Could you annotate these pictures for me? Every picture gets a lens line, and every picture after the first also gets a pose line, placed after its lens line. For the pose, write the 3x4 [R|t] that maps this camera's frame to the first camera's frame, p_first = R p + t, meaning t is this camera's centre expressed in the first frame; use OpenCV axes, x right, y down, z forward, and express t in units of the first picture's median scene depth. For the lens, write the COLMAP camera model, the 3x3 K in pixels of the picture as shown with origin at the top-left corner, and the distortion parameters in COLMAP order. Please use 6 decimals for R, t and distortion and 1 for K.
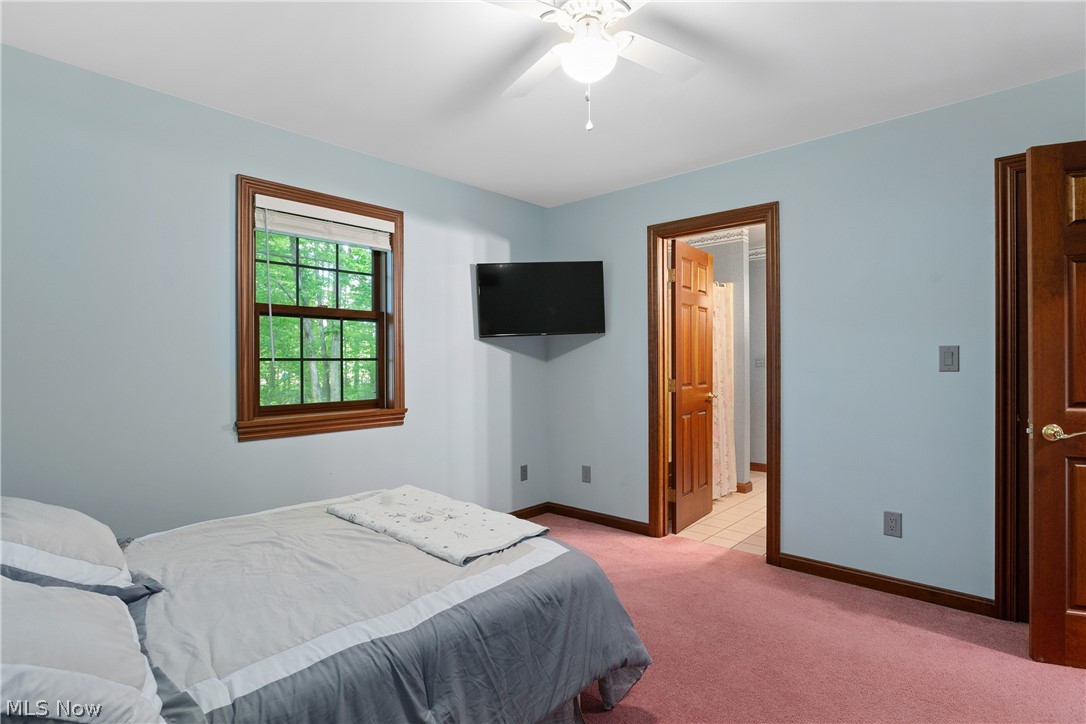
lens RADIAL K [[528.9, 0, 546.0], [0, 528.9, 364.3], [0, 0, 1]] dist [-0.026373, 0.000167]
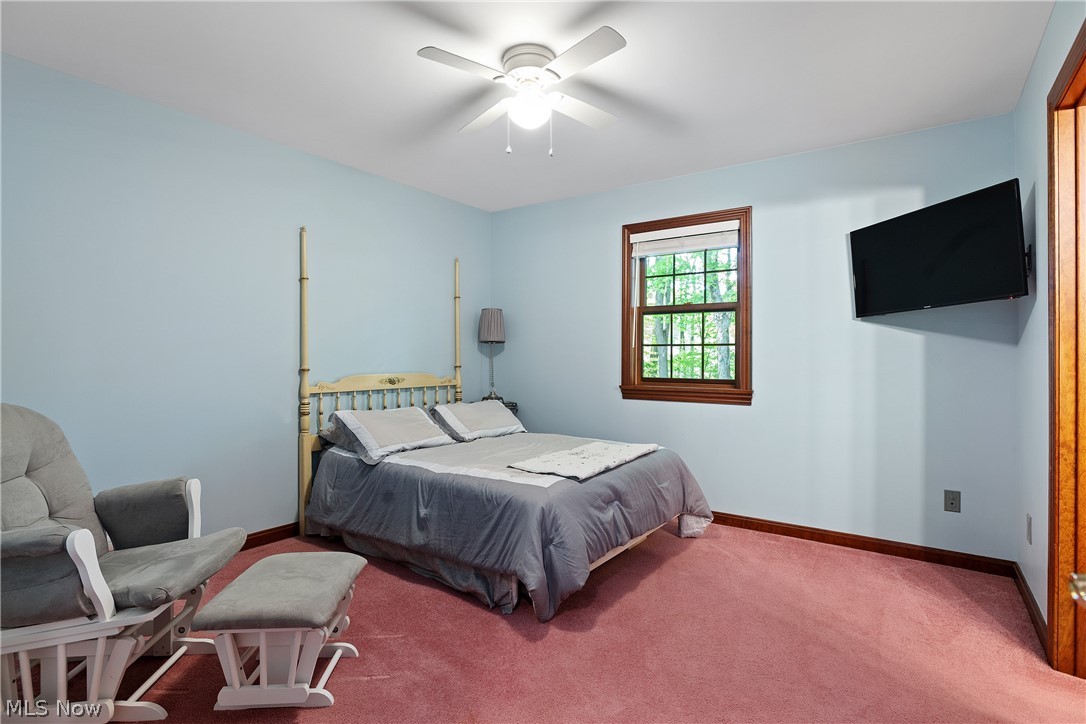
lens RADIAL K [[528.9, 0, 545.7], [0, 528.9, 356.3], [0, 0, 1]] dist [-0.026373, 0.000167]
pose [[0.122485, 0.011246, -0.992407, 0.777072], [-0.006565, 0.999923, 0.010521, 0.007449], [0.992449, 0.005226, 0.122549, 0.485568]]
